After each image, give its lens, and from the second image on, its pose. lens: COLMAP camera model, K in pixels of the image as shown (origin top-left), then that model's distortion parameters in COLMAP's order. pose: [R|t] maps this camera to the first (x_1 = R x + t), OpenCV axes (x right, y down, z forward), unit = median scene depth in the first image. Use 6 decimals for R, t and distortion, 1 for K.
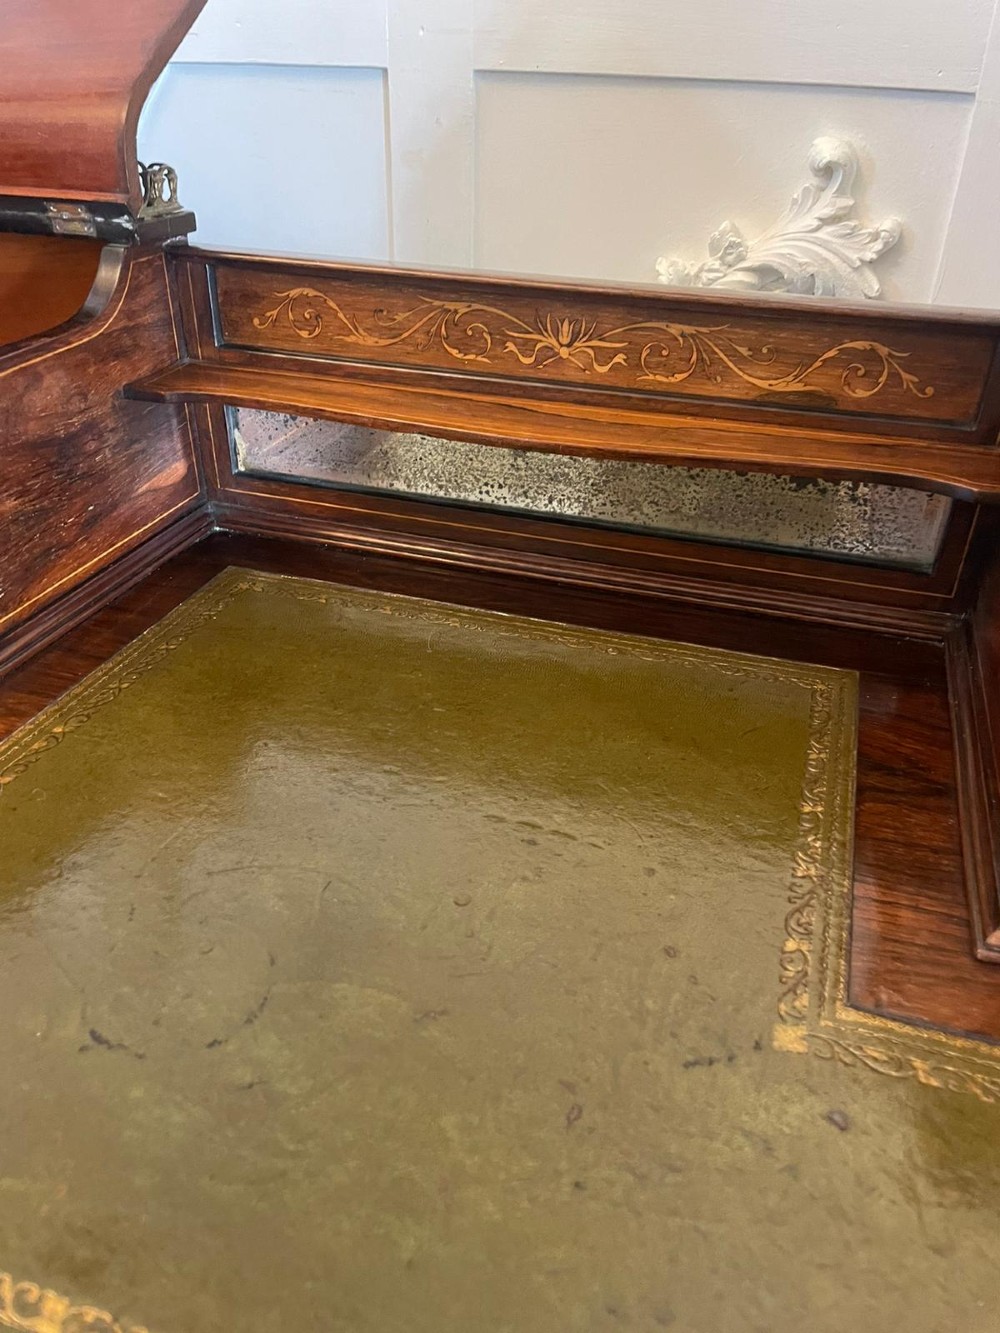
lens RADIAL K [[1018.7, 0, 517.3], [0, 1018.7, 672.8], [0, 0, 1]] dist [0.076851, -0.112093]
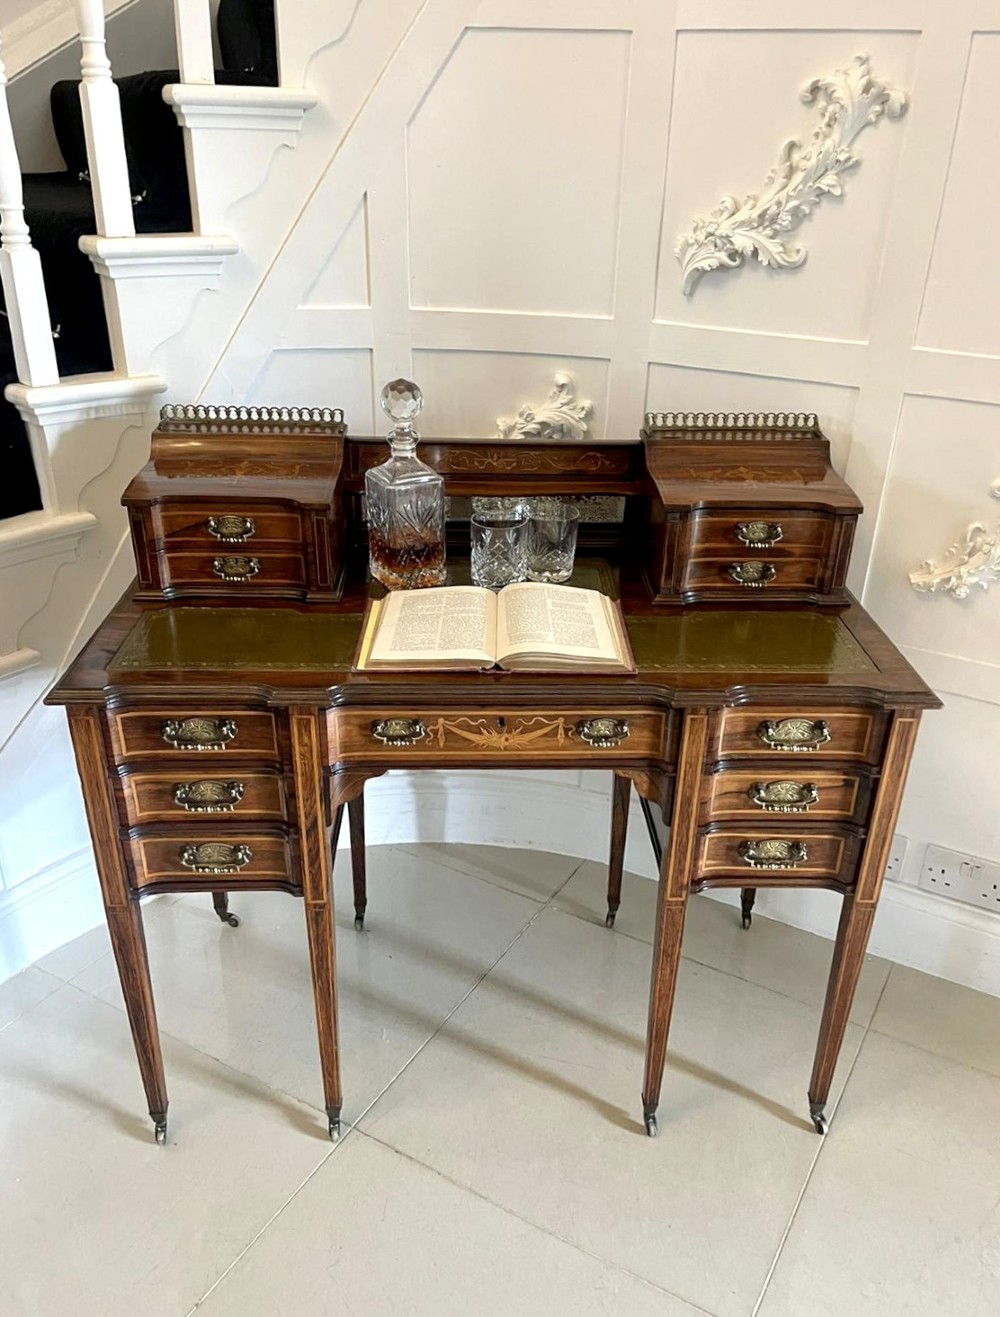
lens RADIAL K [[1092.9, 0, 524.4], [0, 1092.9, 711.9], [0, 0, 1]] dist [0.096468, -0.139005]
pose [[0.944897, -0.158589, 0.286390, -0.857366], [0.171403, 0.984996, -0.020074, 0.443844], [-0.278910, 0.068056, 0.957903, -1.903569]]
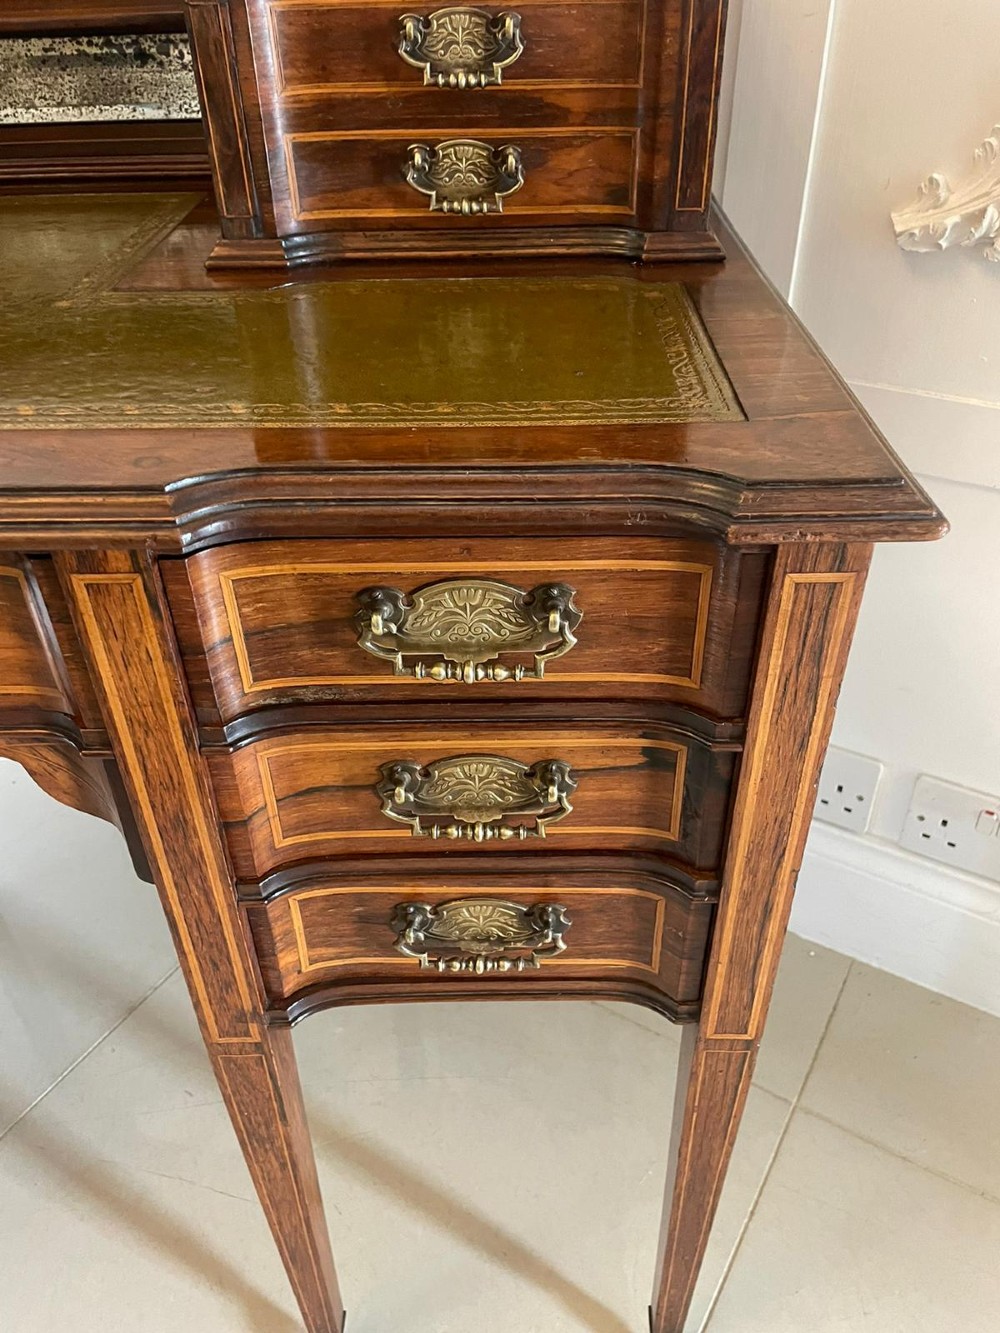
lens RADIAL K [[1026.9, 0, 513.6], [0, 1026.9, 680.1], [0, 0, 1]] dist [0.085113, -0.114912]
pose [[0.953702, -0.210131, 0.215167, 0.268376], [0.188356, 0.975061, 0.117377, 0.504144], [-0.234466, -0.071415, 0.969498, -0.436845]]
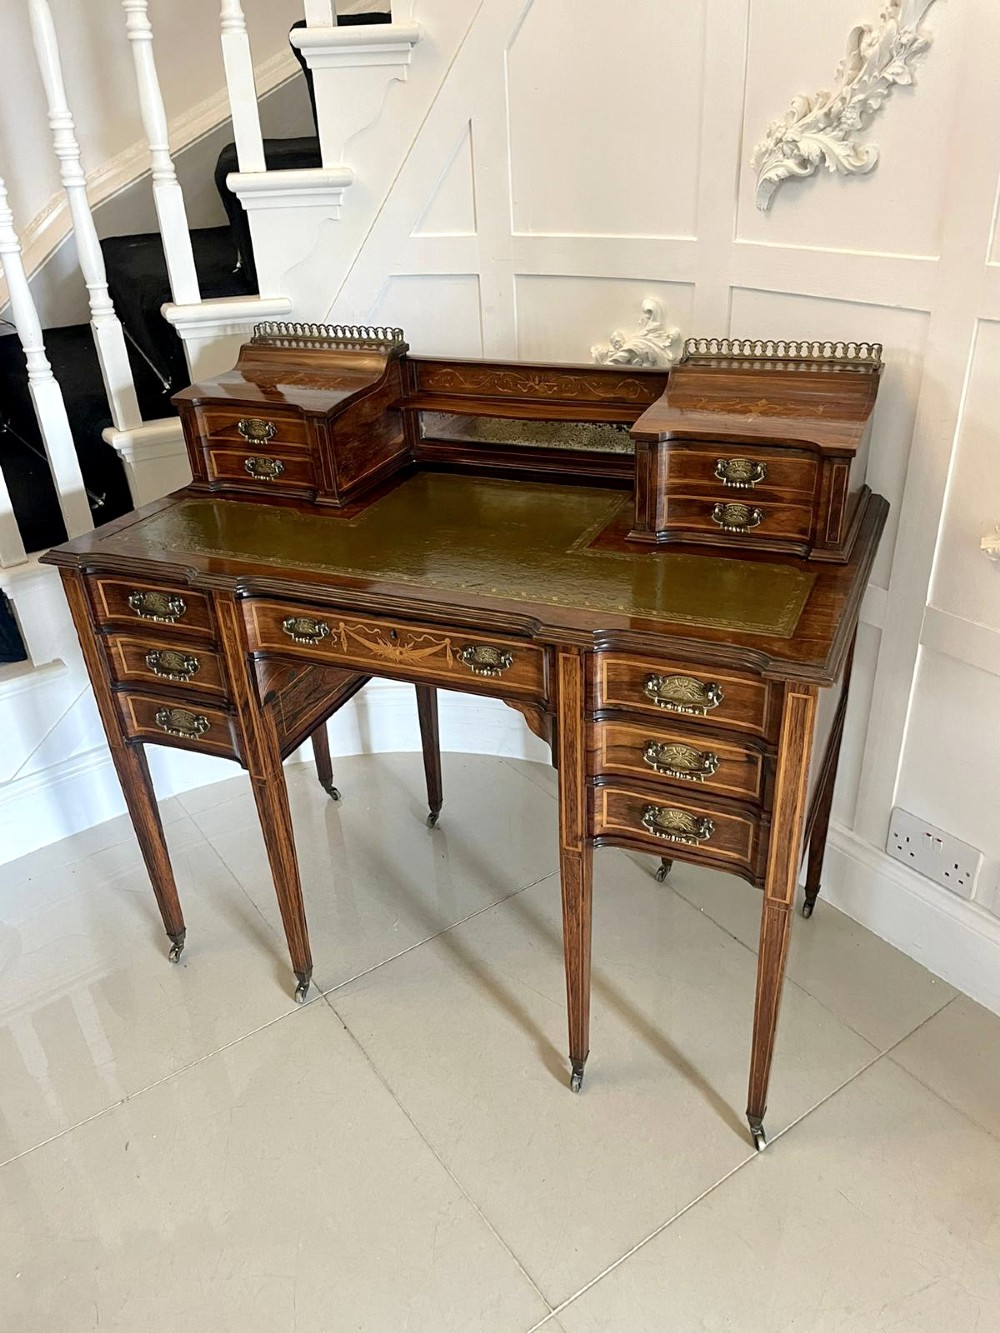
lens RADIAL K [[1018.7, 0, 517.3], [0, 1018.7, 672.8], [0, 0, 1]] dist [0.076851, -0.112093]
pose [[0.992697, -0.010985, -0.120133, 0.319279], [0.006531, 0.999279, -0.037410, 0.580015], [0.120457, 0.036352, 0.992053, -1.781921]]
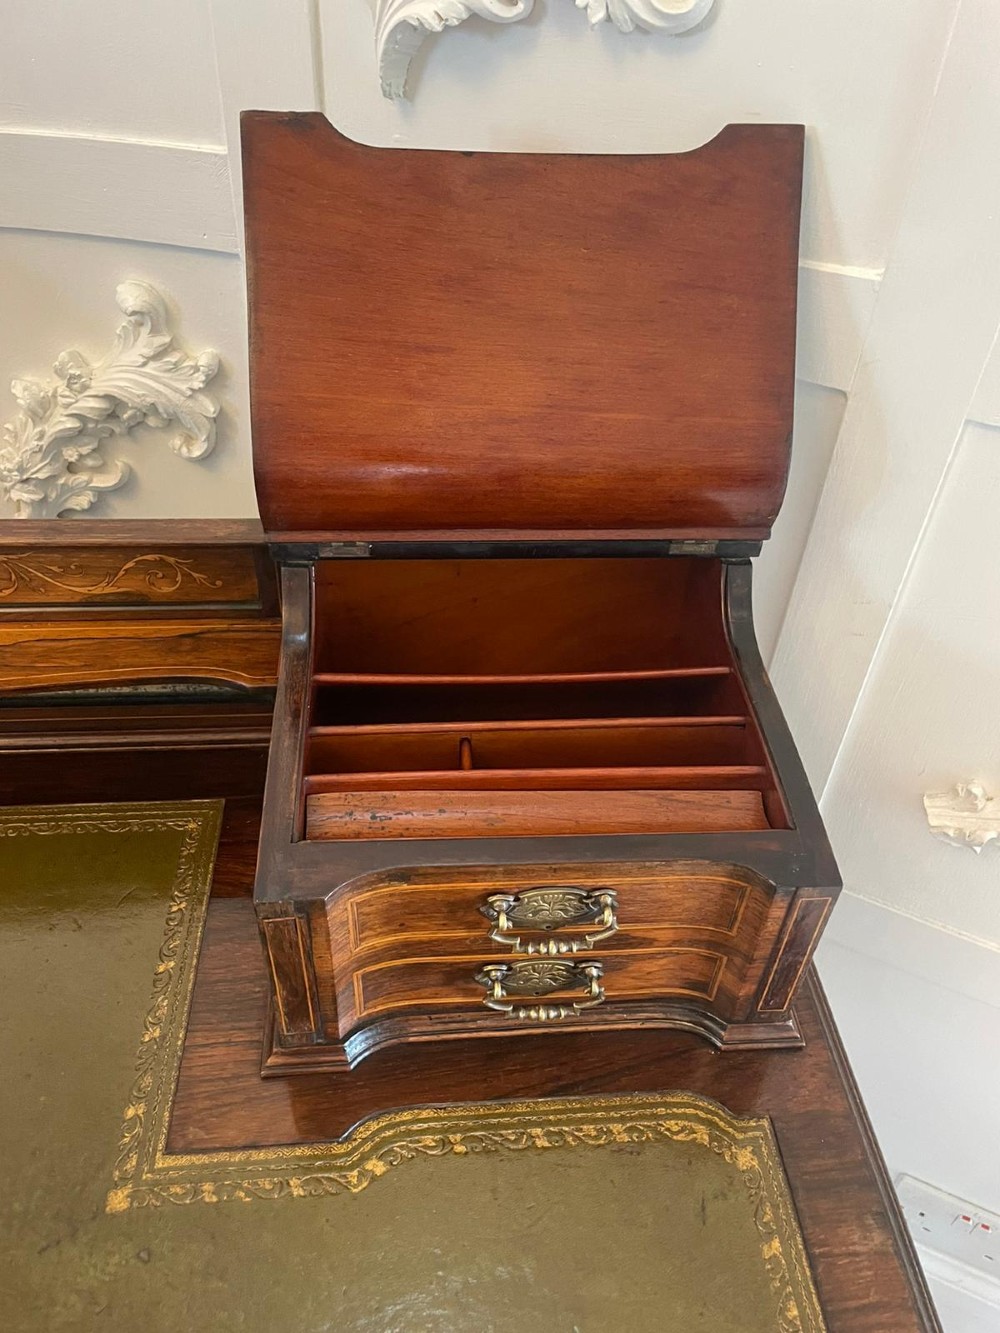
lens RADIAL K [[1018.7, 0, 517.3], [0, 1018.7, 672.8], [0, 0, 1]] dist [0.076851, -0.112093]
pose [[0.927192, -0.231415, 0.294555, 0.309181], [0.172787, 0.961912, 0.211824, -0.329968], [-0.332355, -0.145506, 0.931863, -0.247349]]
